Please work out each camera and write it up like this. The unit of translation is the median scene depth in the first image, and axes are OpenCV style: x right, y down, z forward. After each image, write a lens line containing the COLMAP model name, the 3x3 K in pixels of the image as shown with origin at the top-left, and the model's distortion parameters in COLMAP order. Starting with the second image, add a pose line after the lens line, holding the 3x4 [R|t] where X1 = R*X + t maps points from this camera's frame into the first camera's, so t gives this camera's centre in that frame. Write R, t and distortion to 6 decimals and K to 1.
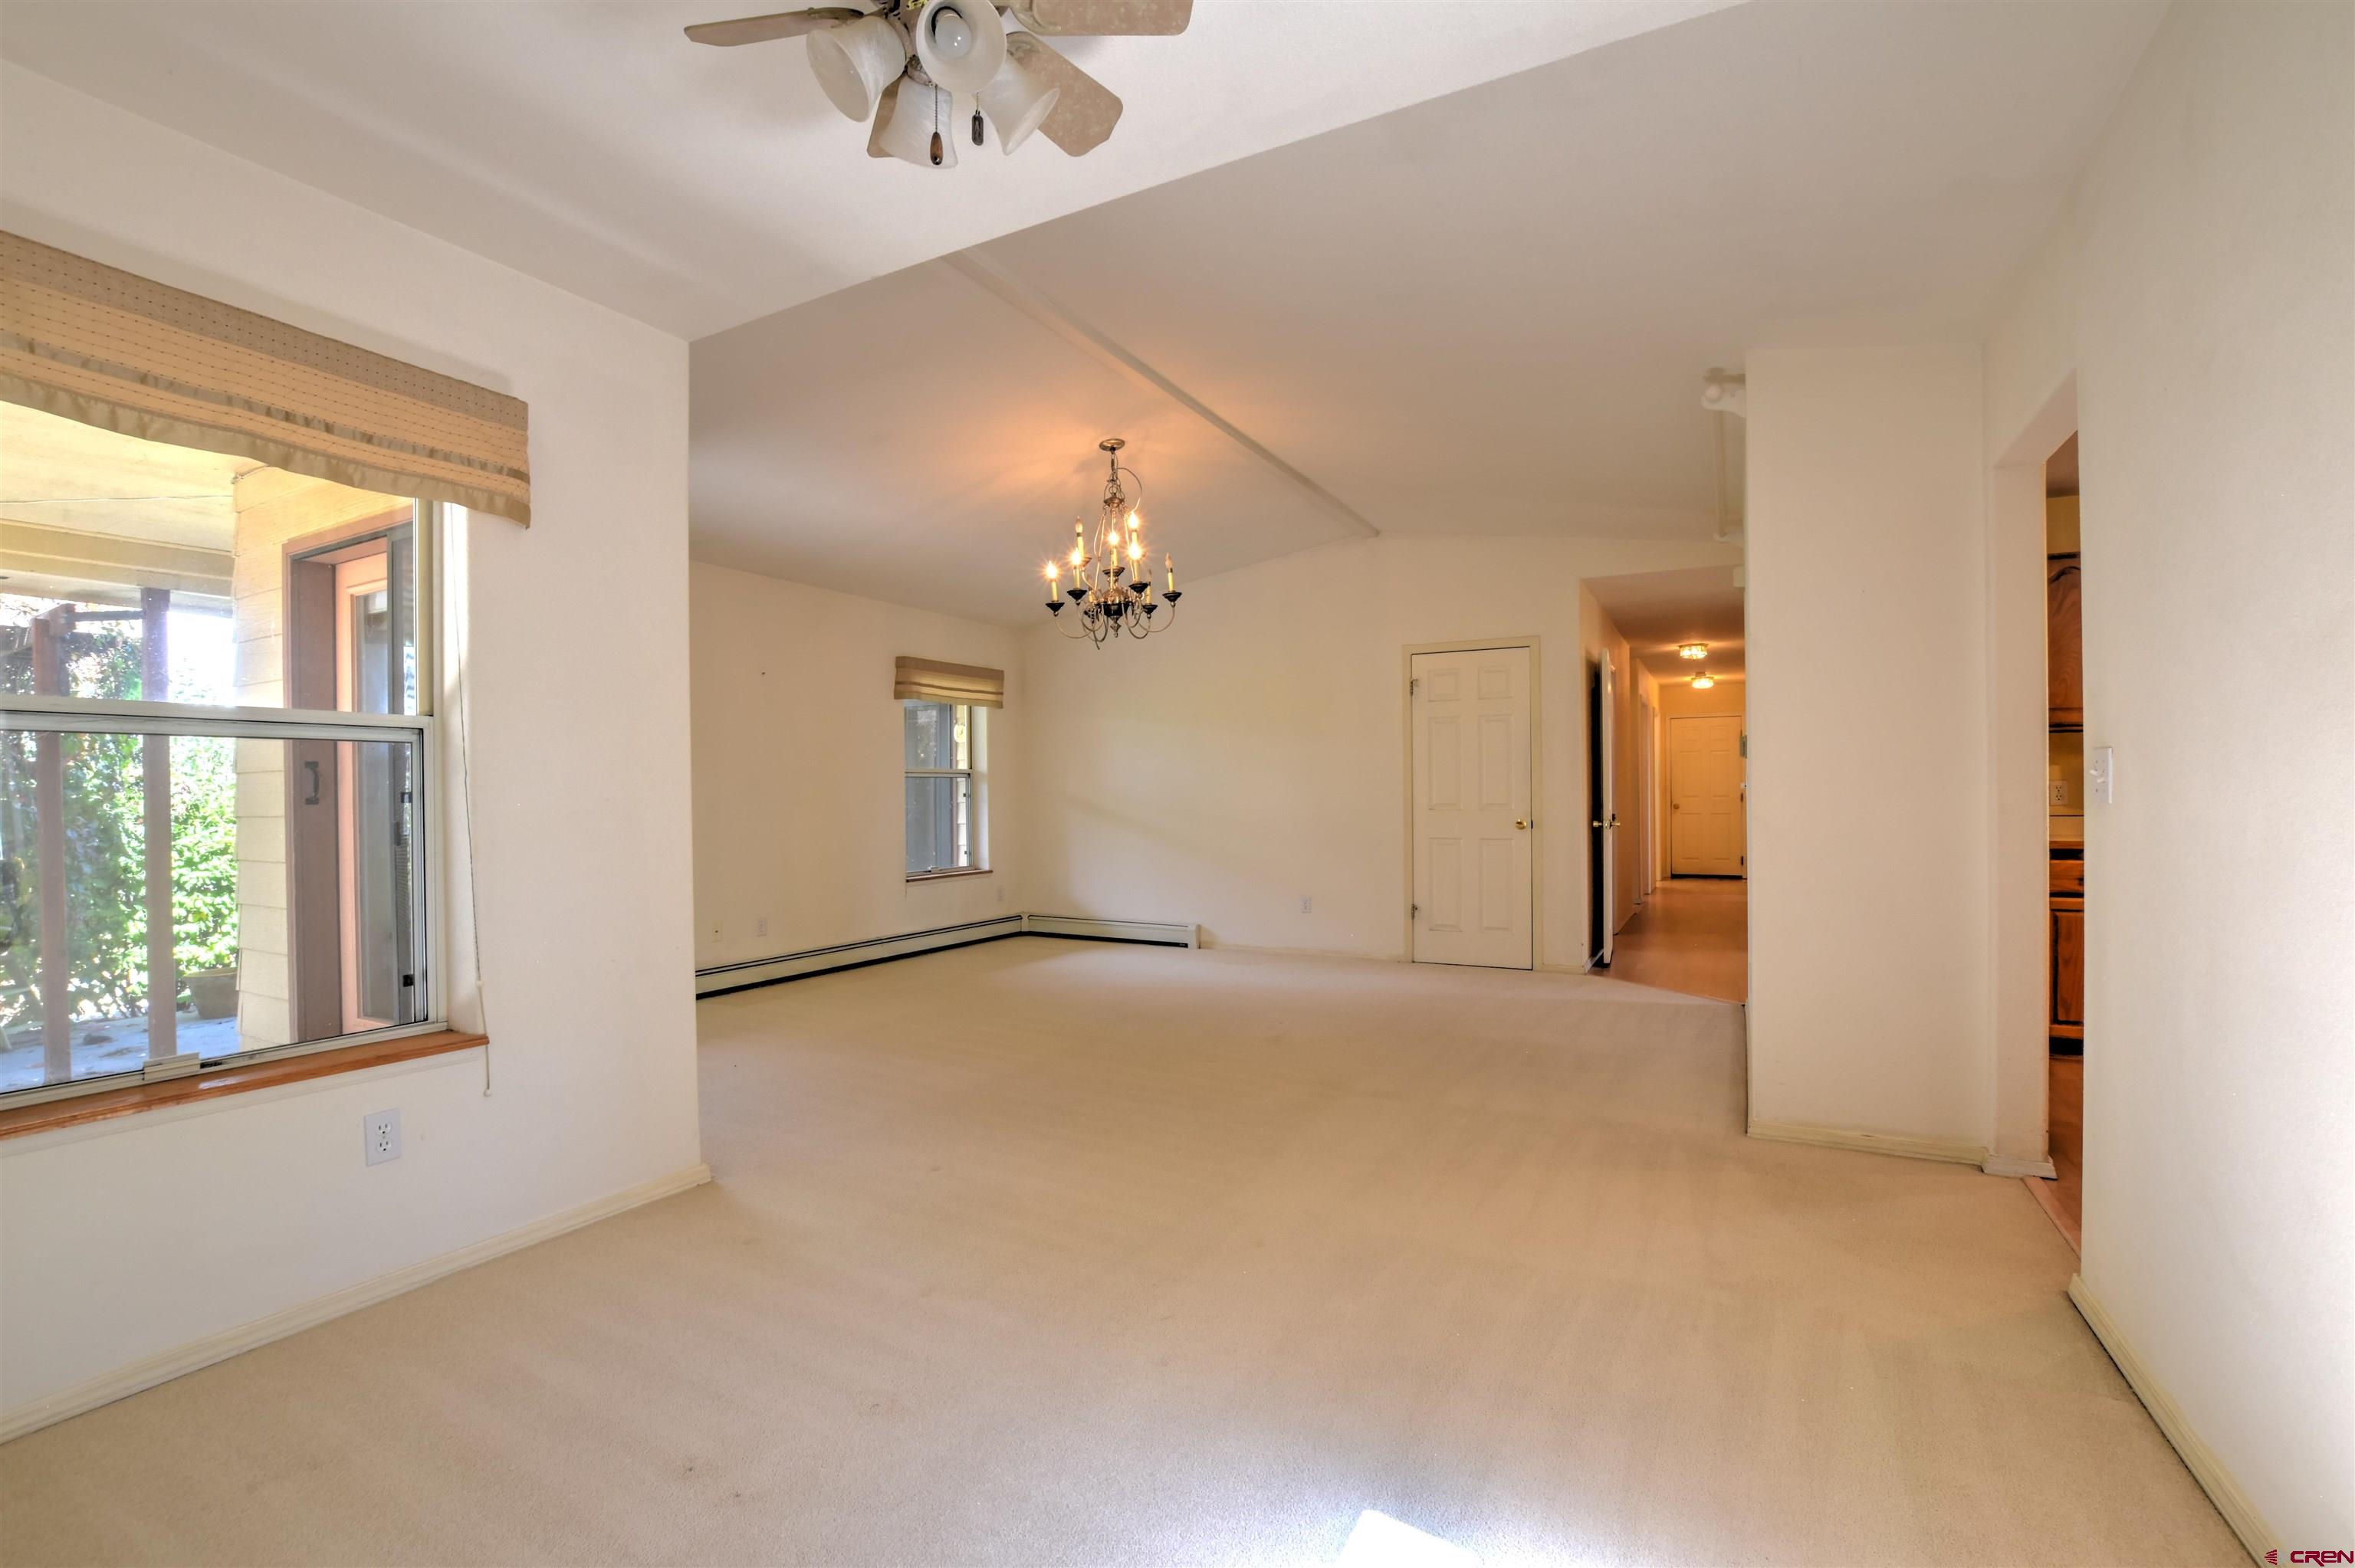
lens RADIAL K [[1015.0, 0, 1177.5], [0, 1015.0, 784.0], [0, 0, 1]] dist [-0.032347, 0.004007]
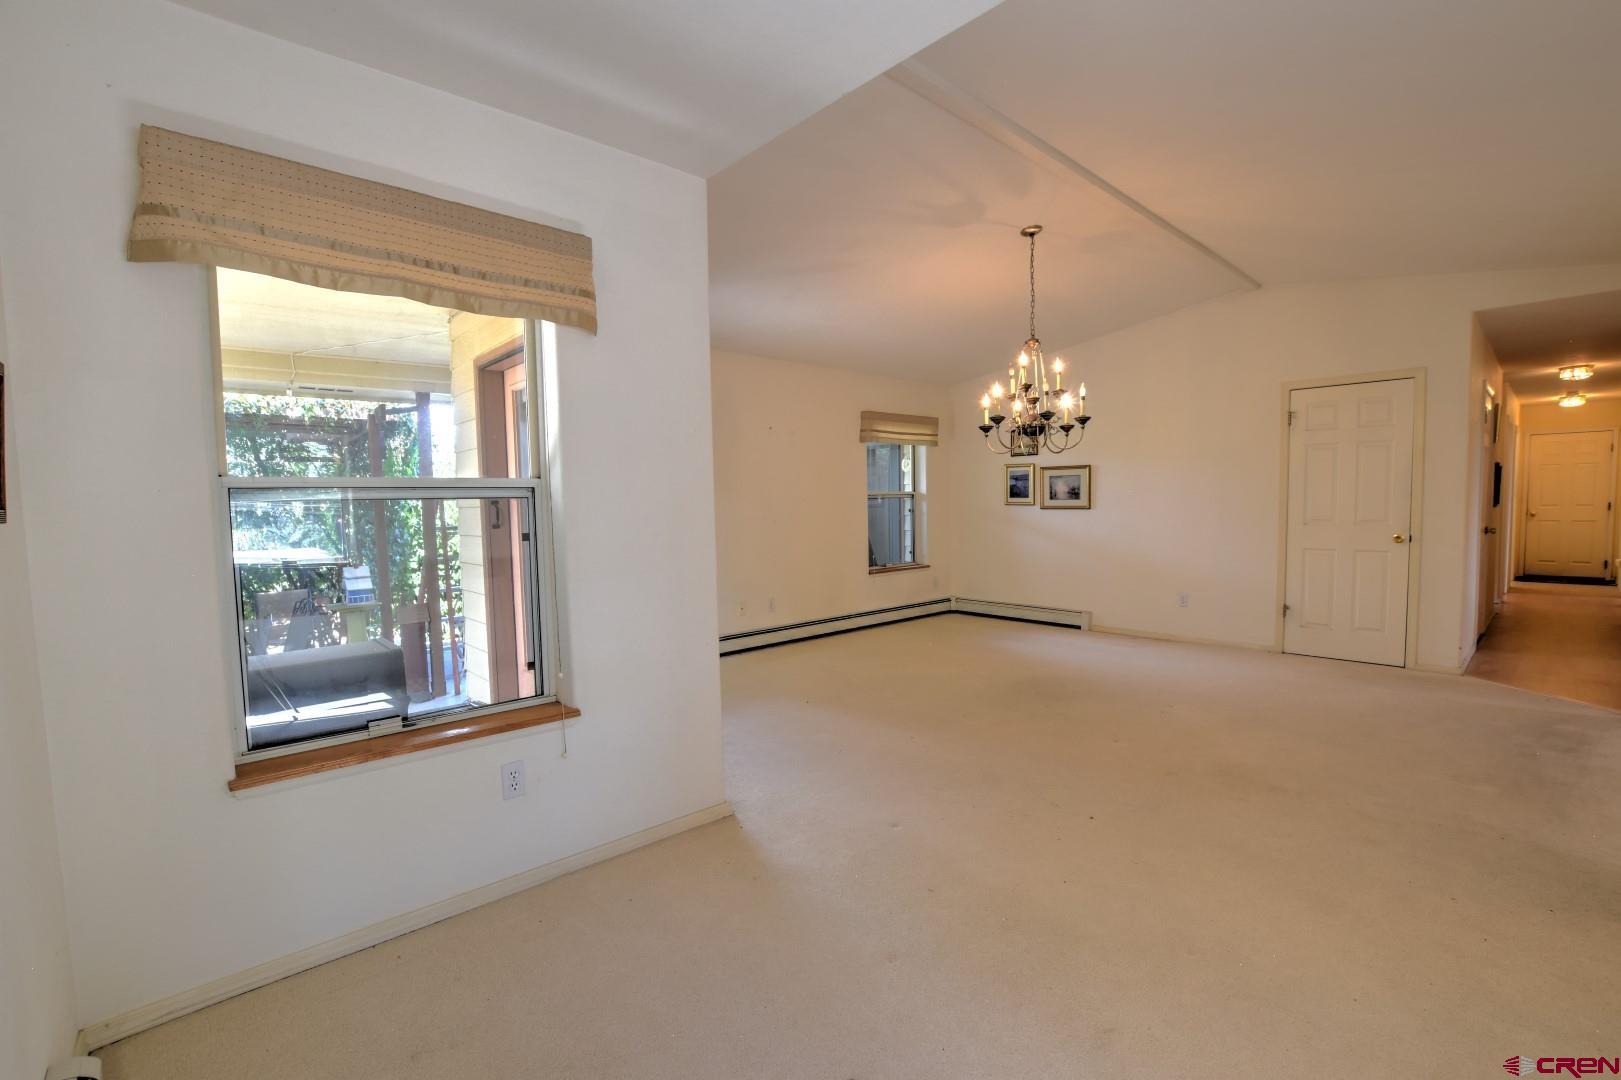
lens RADIAL K [[698.7, 0, 810.5], [0, 698.7, 540.0], [0, 0, 1]] dist [-0.032347, 0.004007]
pose [[0.942660, 0.013688, -0.333474, -0.049824], [0.008759, 0.997800, 0.065716, -0.030197], [0.333640, -0.064869, 0.940466, 0.151560]]
